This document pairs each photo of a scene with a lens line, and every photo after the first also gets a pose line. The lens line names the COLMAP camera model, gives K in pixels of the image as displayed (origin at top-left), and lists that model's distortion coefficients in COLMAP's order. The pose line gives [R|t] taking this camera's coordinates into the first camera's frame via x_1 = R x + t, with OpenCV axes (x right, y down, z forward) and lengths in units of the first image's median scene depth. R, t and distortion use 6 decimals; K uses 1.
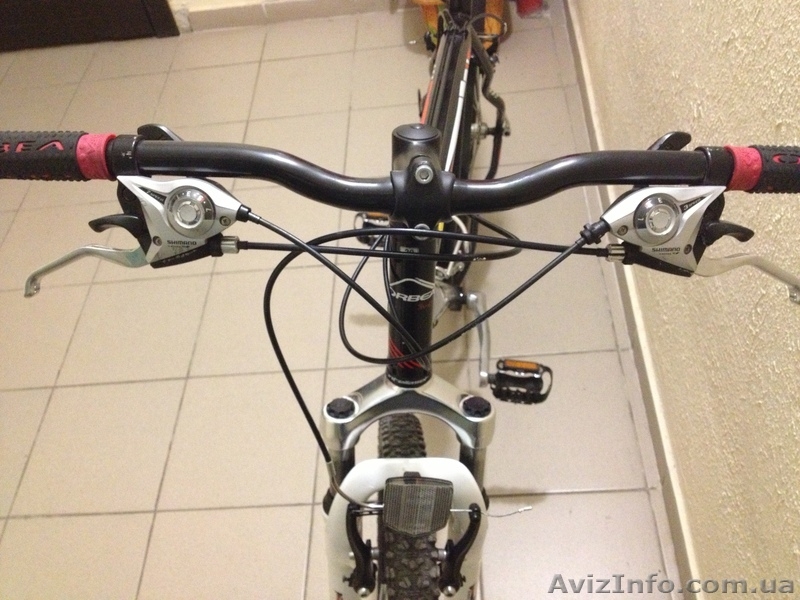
lens RADIAL K [[753.6, 0, 400.0], [0, 753.6, 300.0], [0, 0, 1]] dist [0.018286, -0.015894]
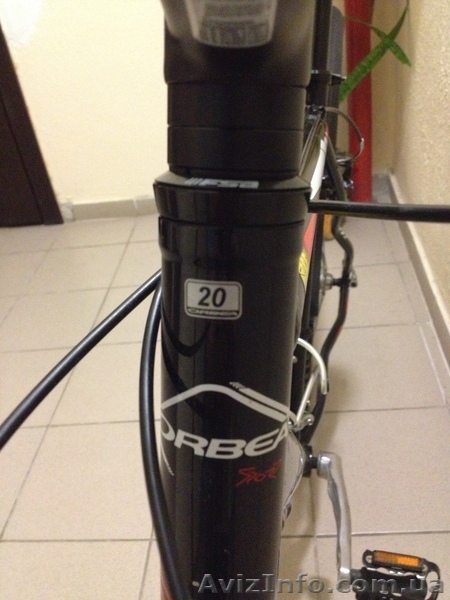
lens RADIAL K [[565.2, 0, 225.0], [0, 565.2, 300.0], [0, 0, 1]] dist [0.018286, -0.015894]
pose [[0.998649, 0.024238, -0.045958, 0.013772], [-0.035896, 0.961347, -0.272988, 0.001414], [0.037565, 0.274269, 0.960919, 0.369003]]
